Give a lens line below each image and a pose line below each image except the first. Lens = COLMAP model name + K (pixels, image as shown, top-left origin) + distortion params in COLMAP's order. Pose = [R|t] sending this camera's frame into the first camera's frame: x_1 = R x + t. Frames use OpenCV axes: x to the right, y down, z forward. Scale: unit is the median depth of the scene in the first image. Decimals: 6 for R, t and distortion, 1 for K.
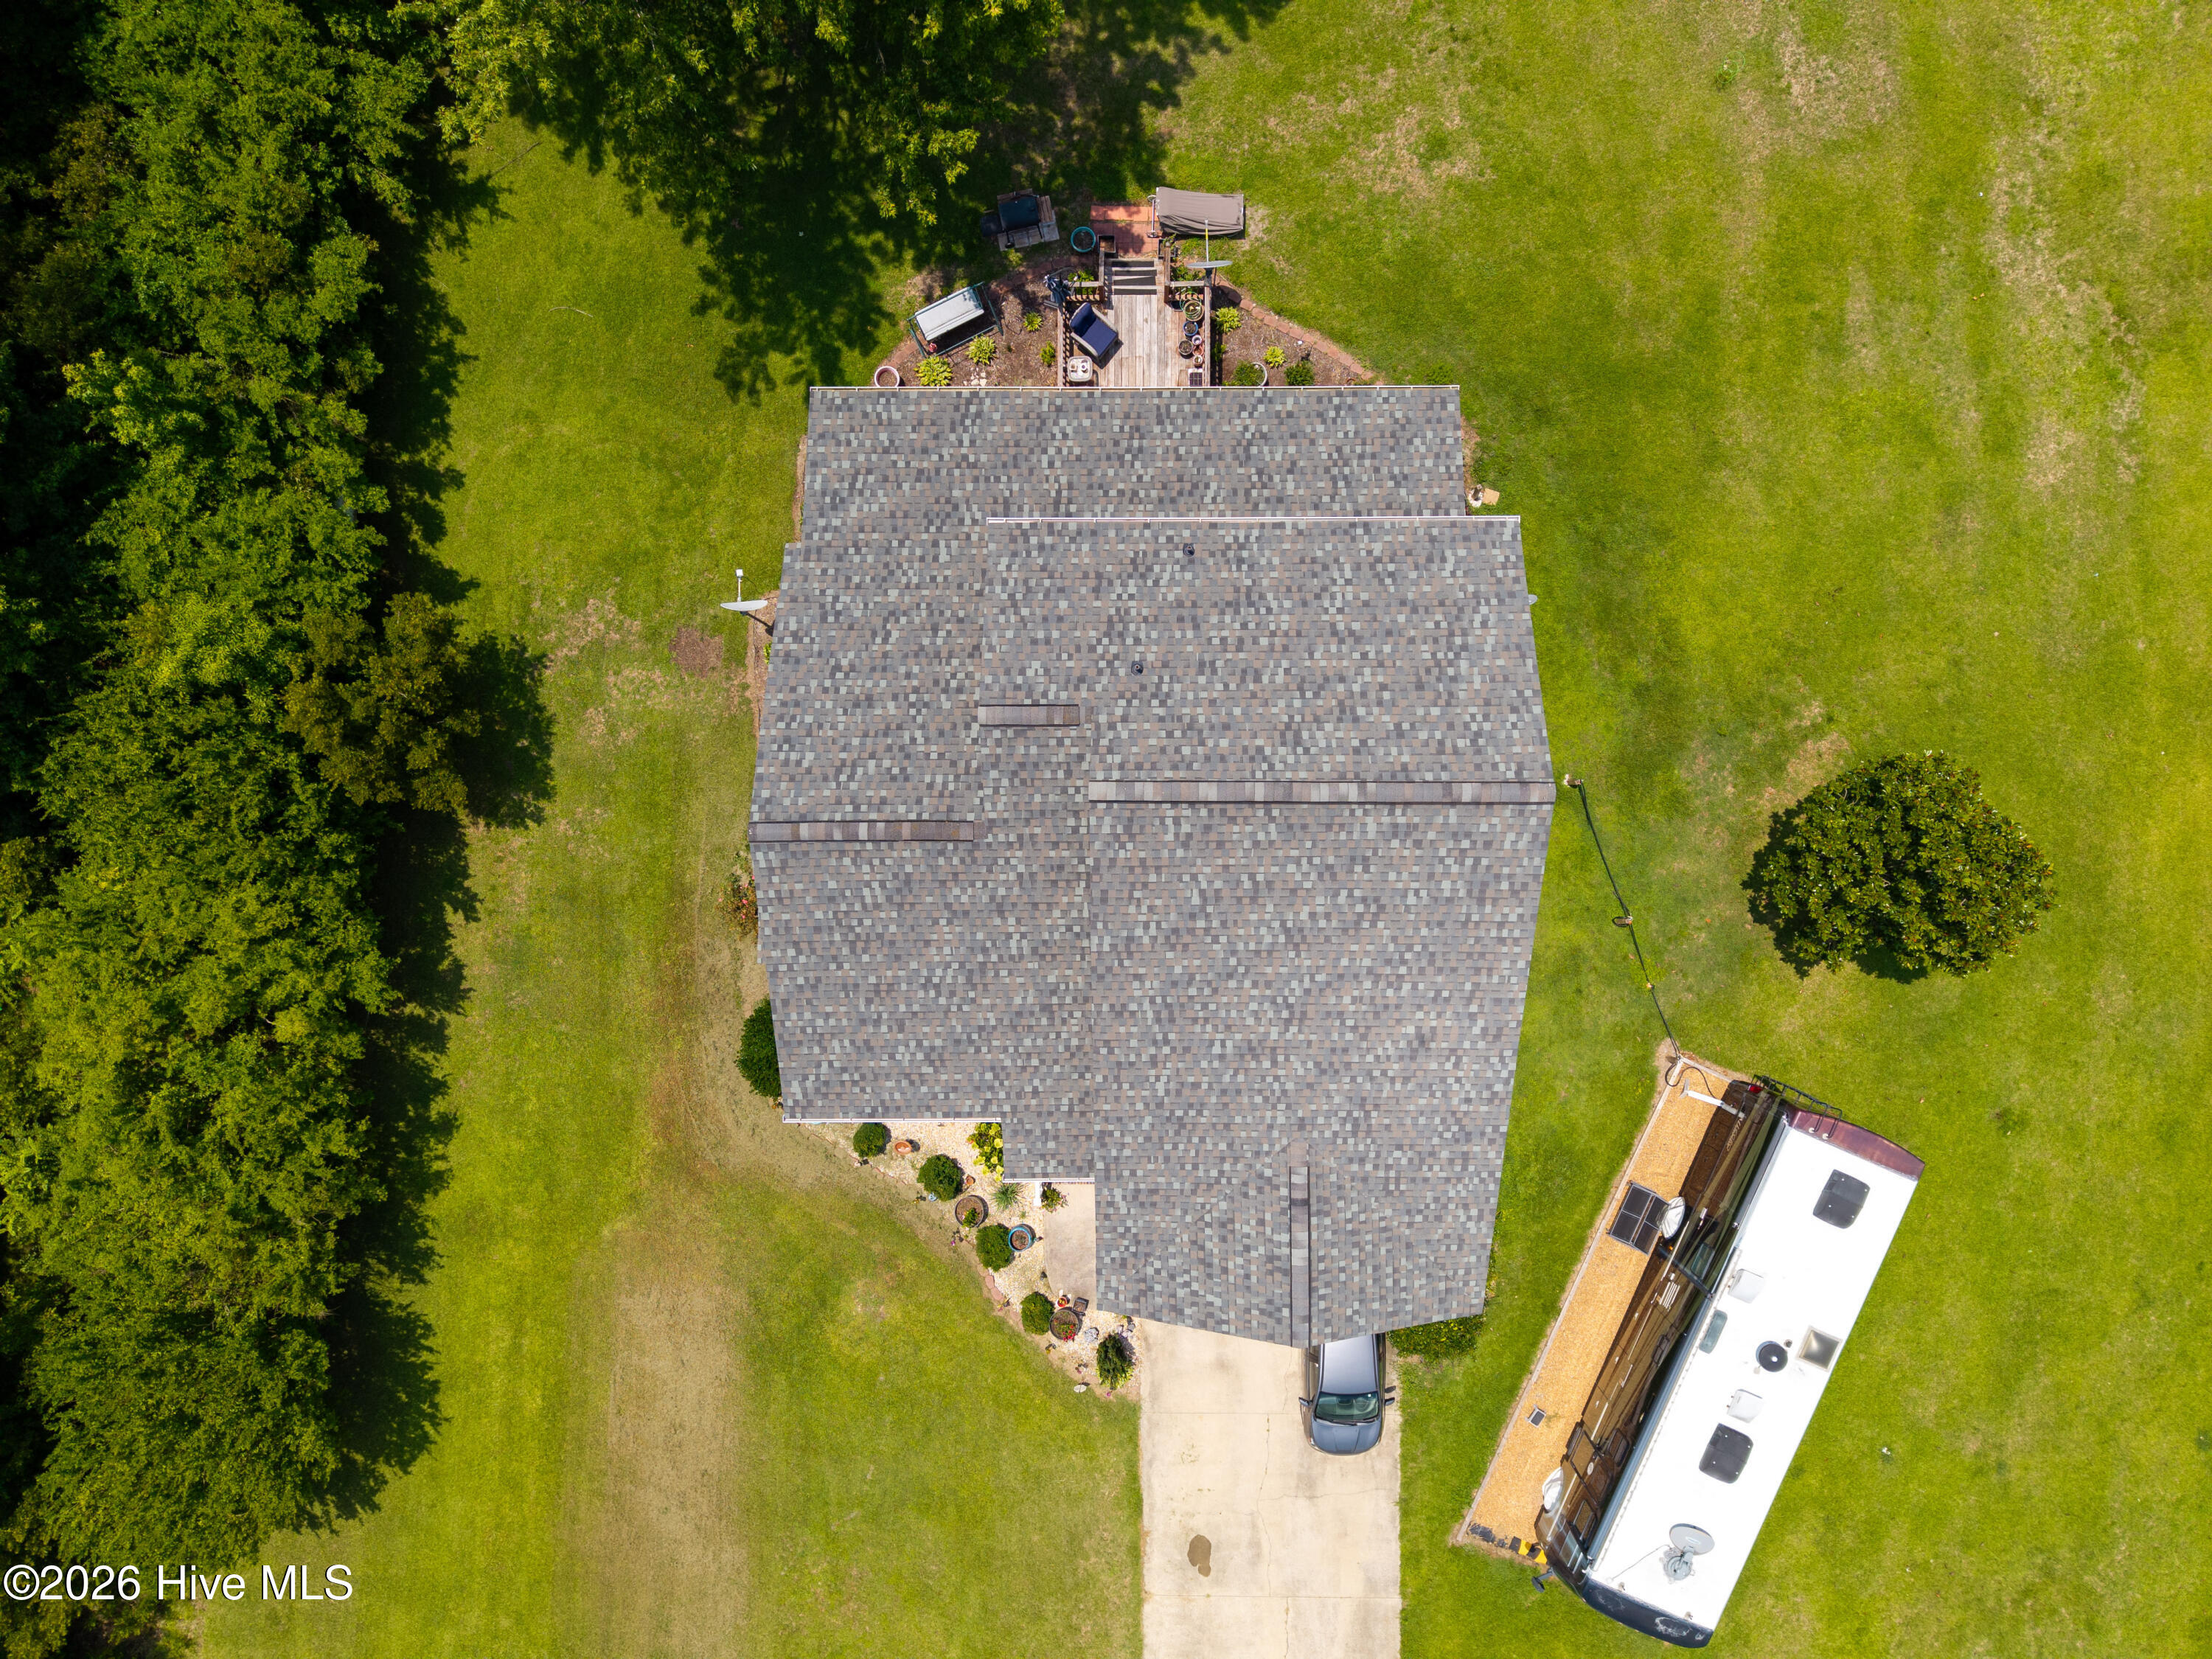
lens RADIAL K [[1478.4, 0, 1110.7], [0, 1478.4, 835.2], [0, 0, 1]] dist [0.041923, -0.043844]
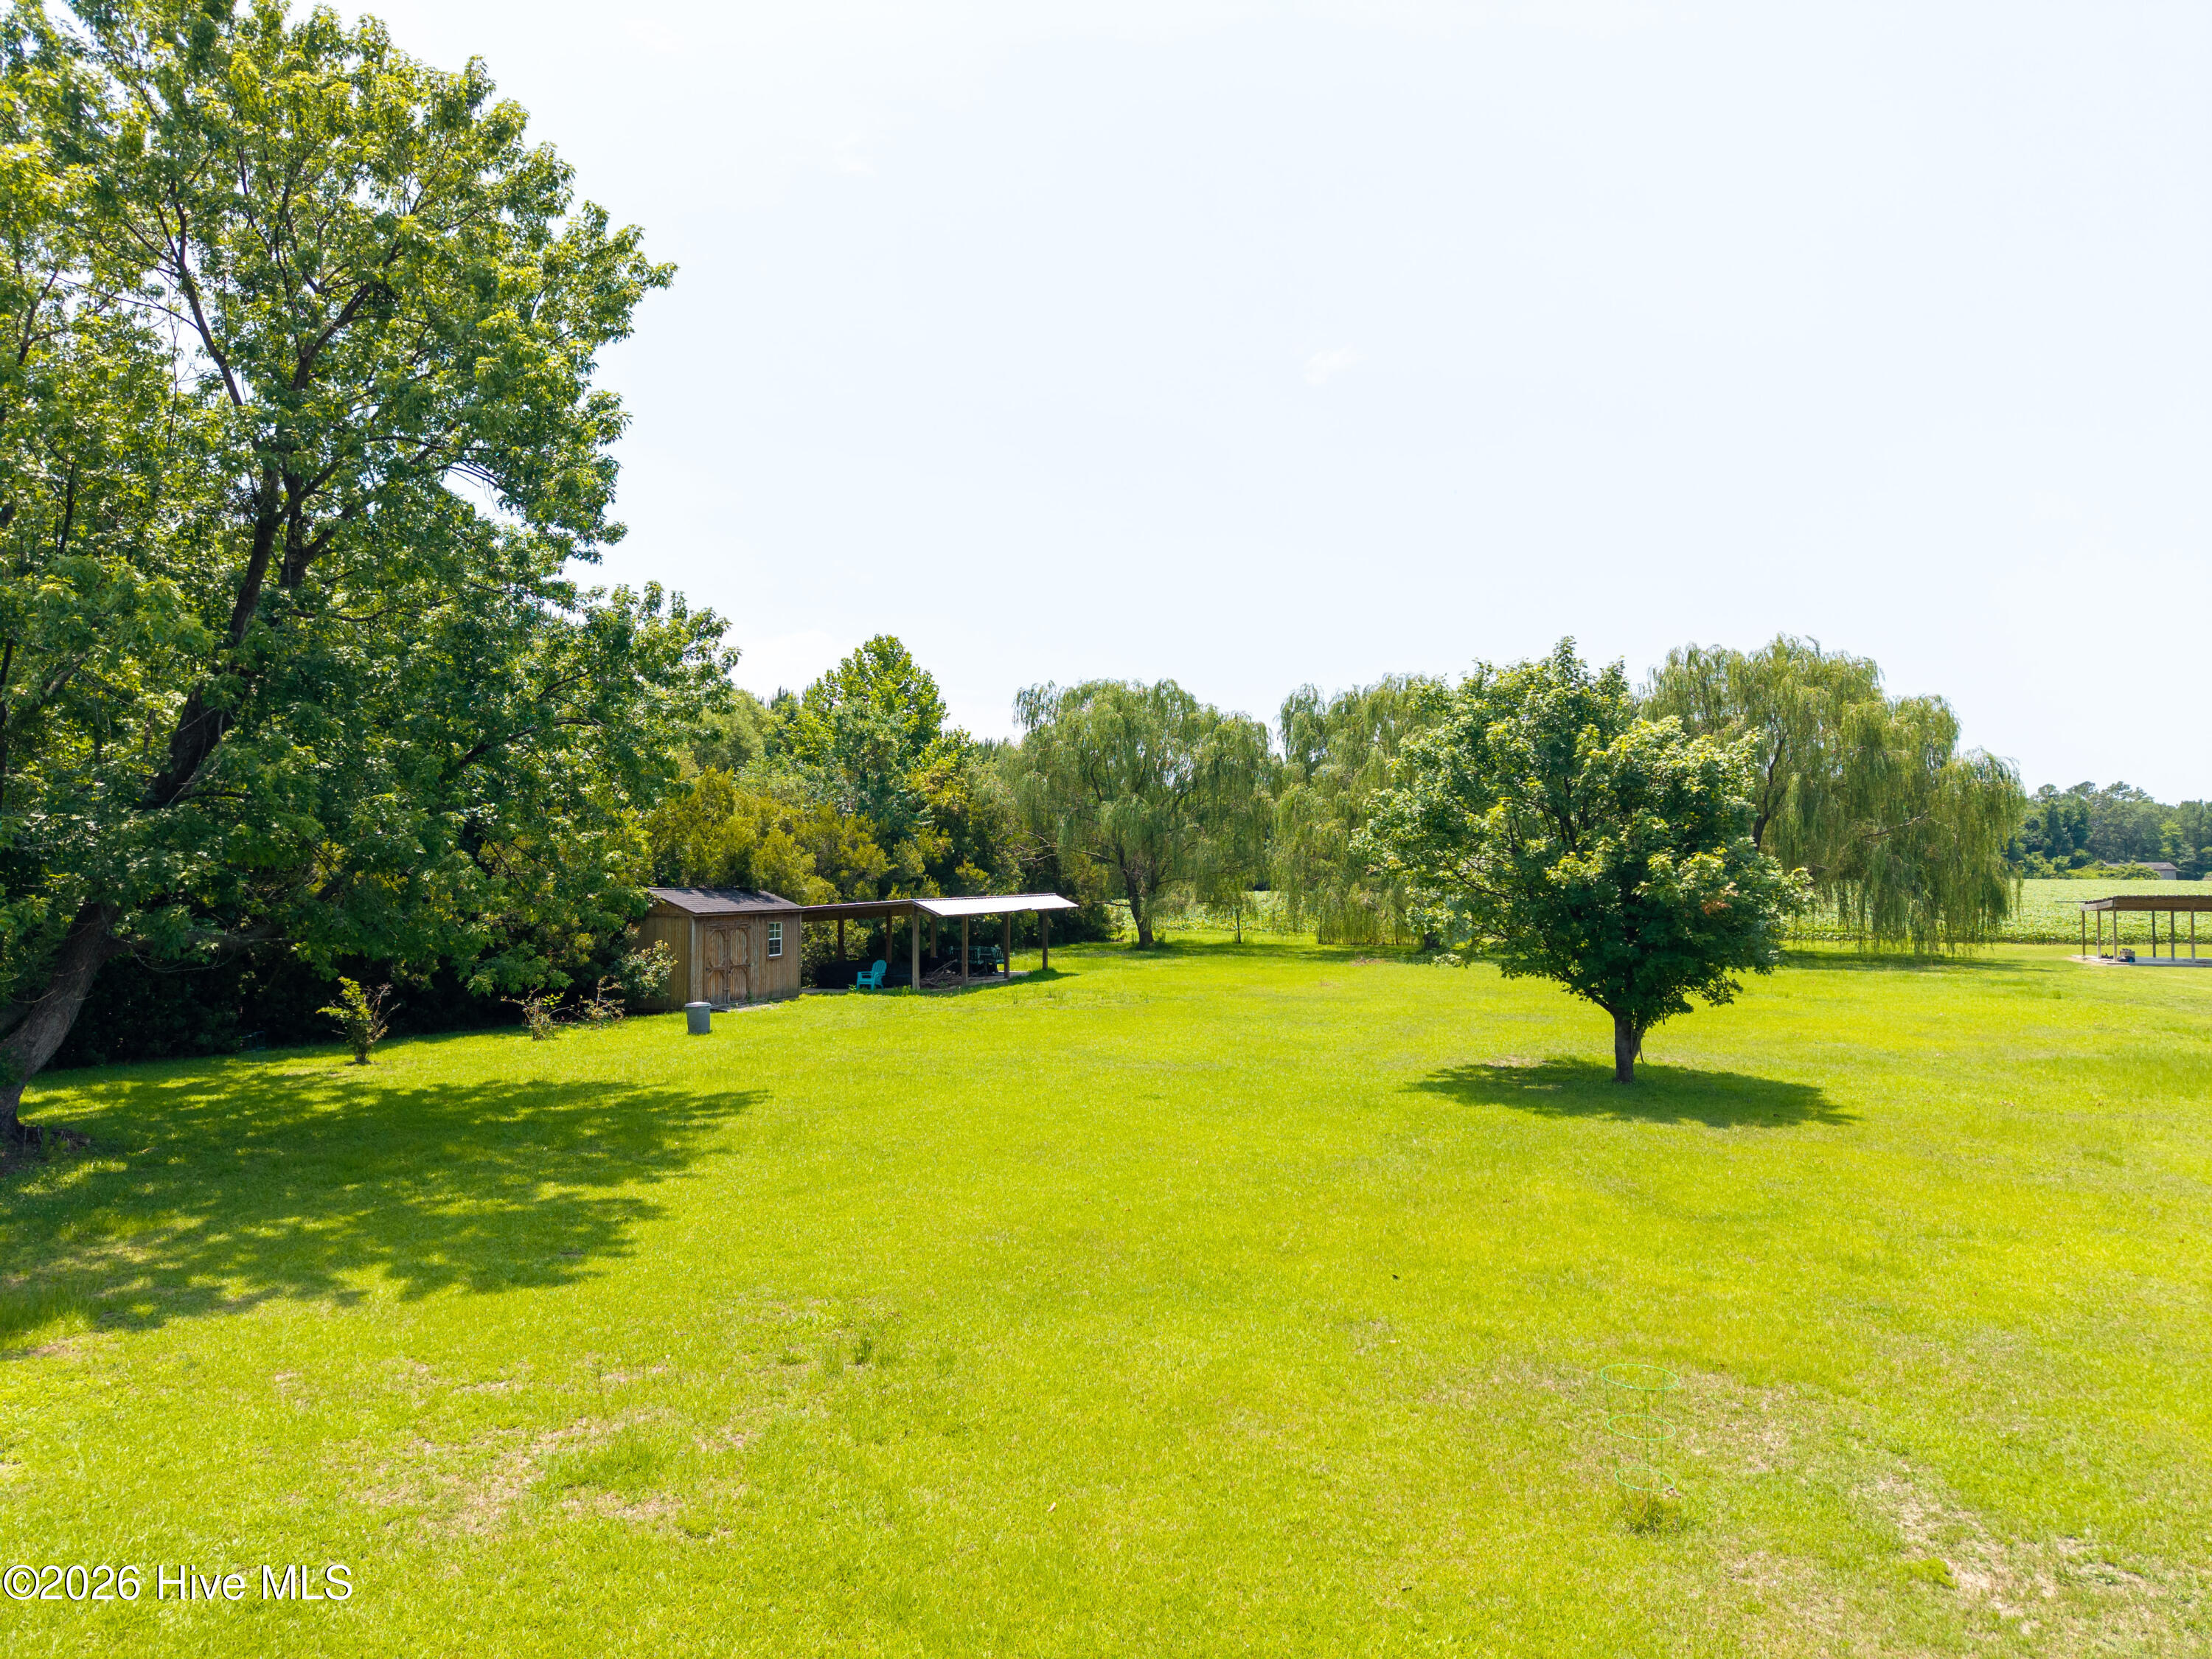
lens RADIAL K [[1478.4, 0, 1120.8], [0, 1478.4, 838.5], [0, 0, 1]] dist [0.041923, -0.043844]
pose [[0.938841, 0.014712, -0.344035, 0.404993], [-0.343641, -0.024048, -0.938793, -0.218433], [-0.022085, 0.999603, -0.017521, 0.874559]]
